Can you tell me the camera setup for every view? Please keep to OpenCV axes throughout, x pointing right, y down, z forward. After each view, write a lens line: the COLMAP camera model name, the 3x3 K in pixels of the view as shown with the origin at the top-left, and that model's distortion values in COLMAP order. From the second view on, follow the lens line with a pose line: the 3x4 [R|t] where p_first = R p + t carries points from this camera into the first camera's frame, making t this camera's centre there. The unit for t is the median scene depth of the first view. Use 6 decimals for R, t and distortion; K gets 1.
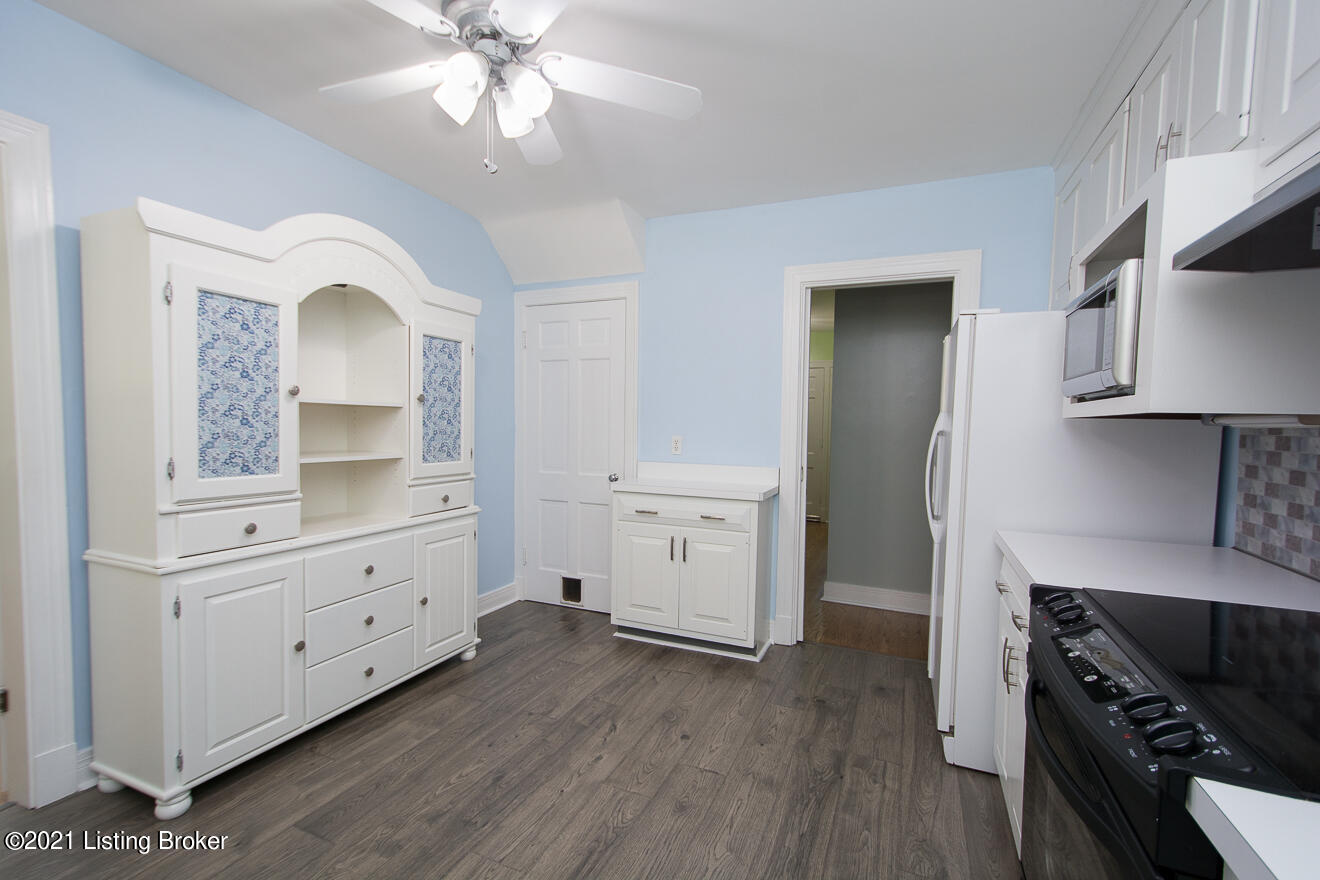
lens RADIAL K [[576.0, 0, 665.6], [0, 576.0, 454.6], [0, 0, 1]] dist [0.001962, -0.000172]
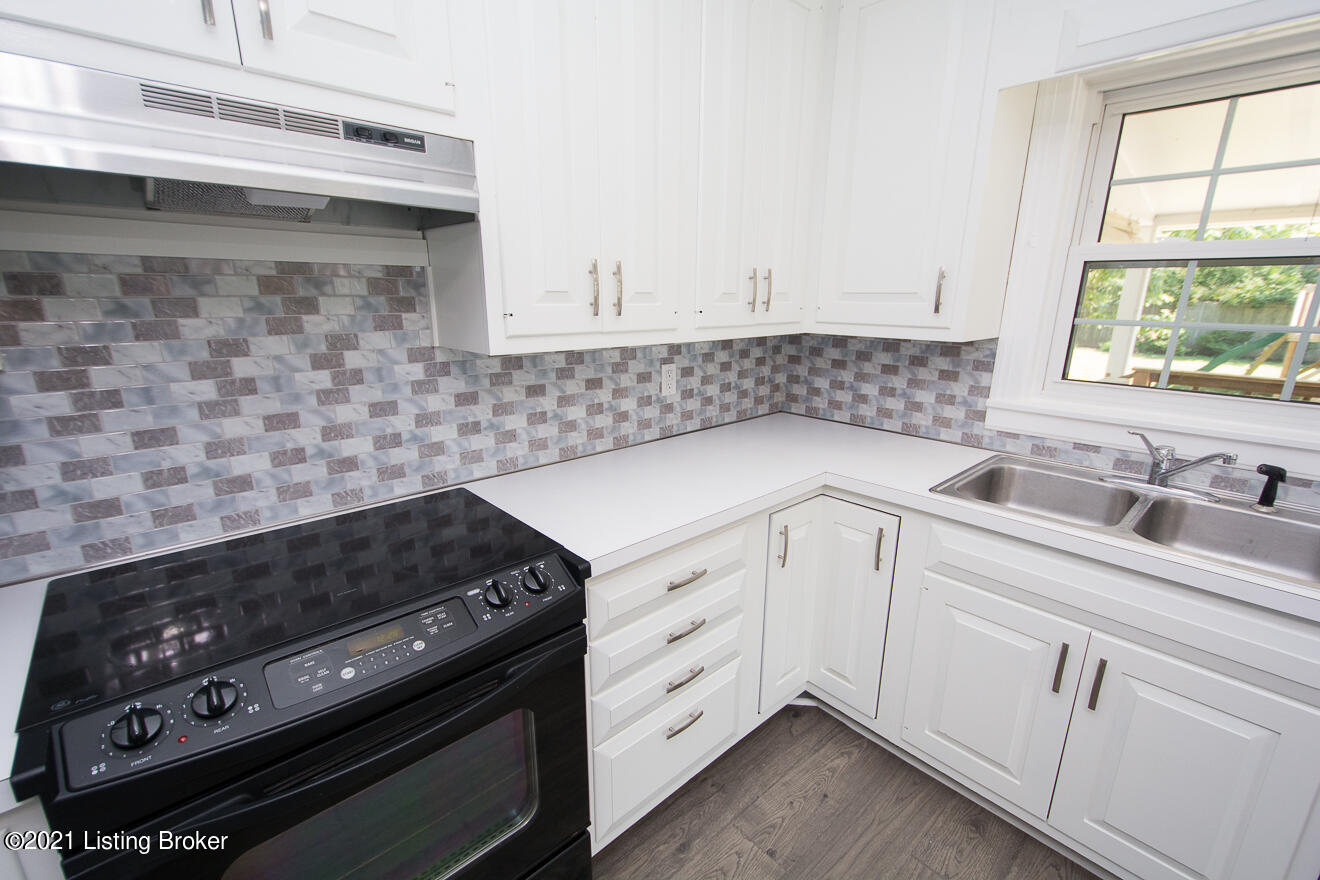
lens RADIAL K [[576.0, 0, 665.6], [0, 576.0, 454.6], [0, 0, 1]] dist [0.001962, -0.000172]
pose [[-0.911421, -0.125745, 0.391790, 0.170437], [0.005840, 0.948112, 0.317882, -0.097080], [-0.411433, 0.292013, -0.863395, 0.949944]]
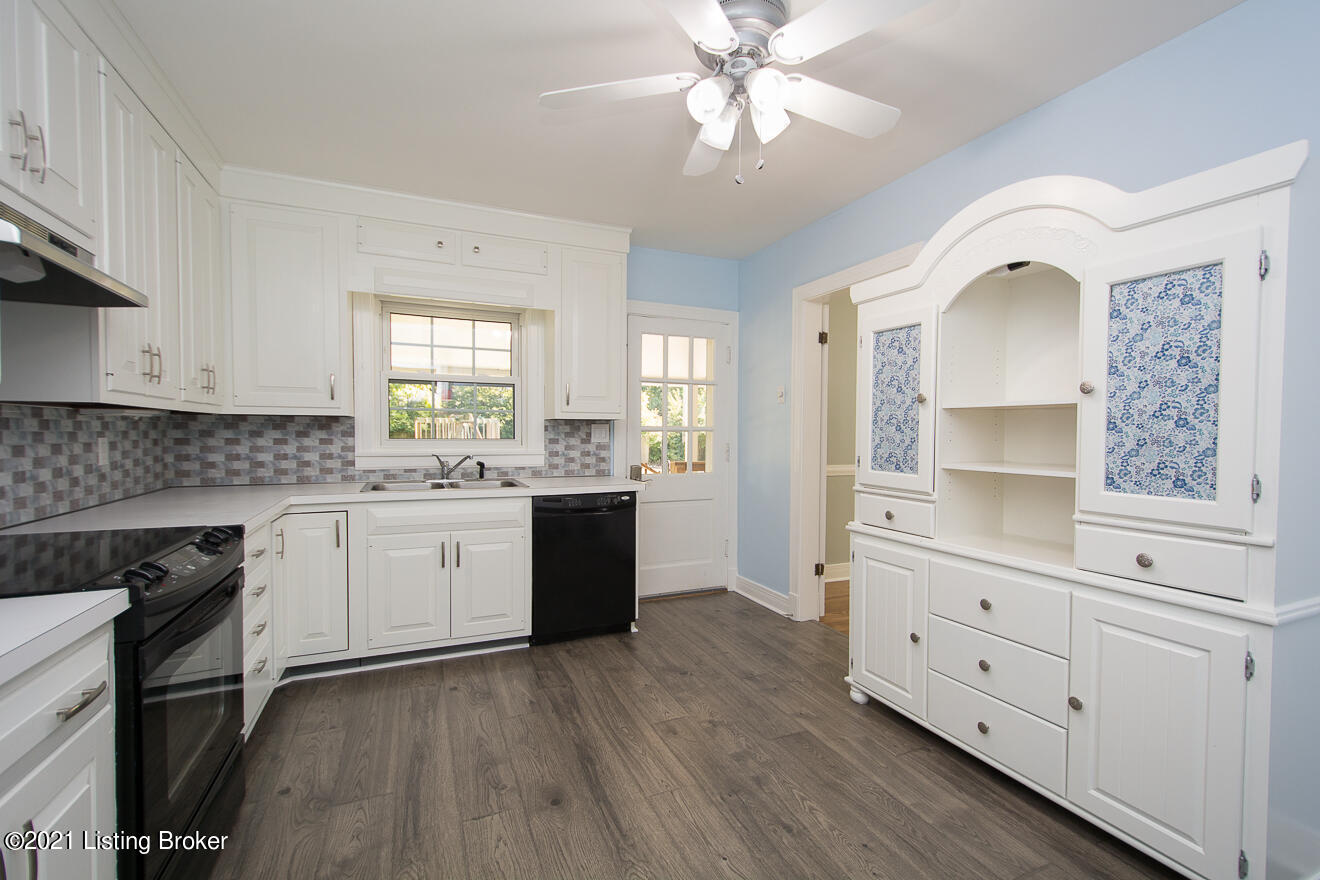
lens RADIAL K [[562.4, 0, 651.5], [0, 562.4, 442.2], [0, 0, 1]] dist [0.001950, -0.000074]
pose [[-0.693953, -0.001303, -0.720019, 0.446827], [-0.049112, 0.997755, 0.045529, -0.051318], [0.718343, 0.066957, -0.692459, 1.328989]]
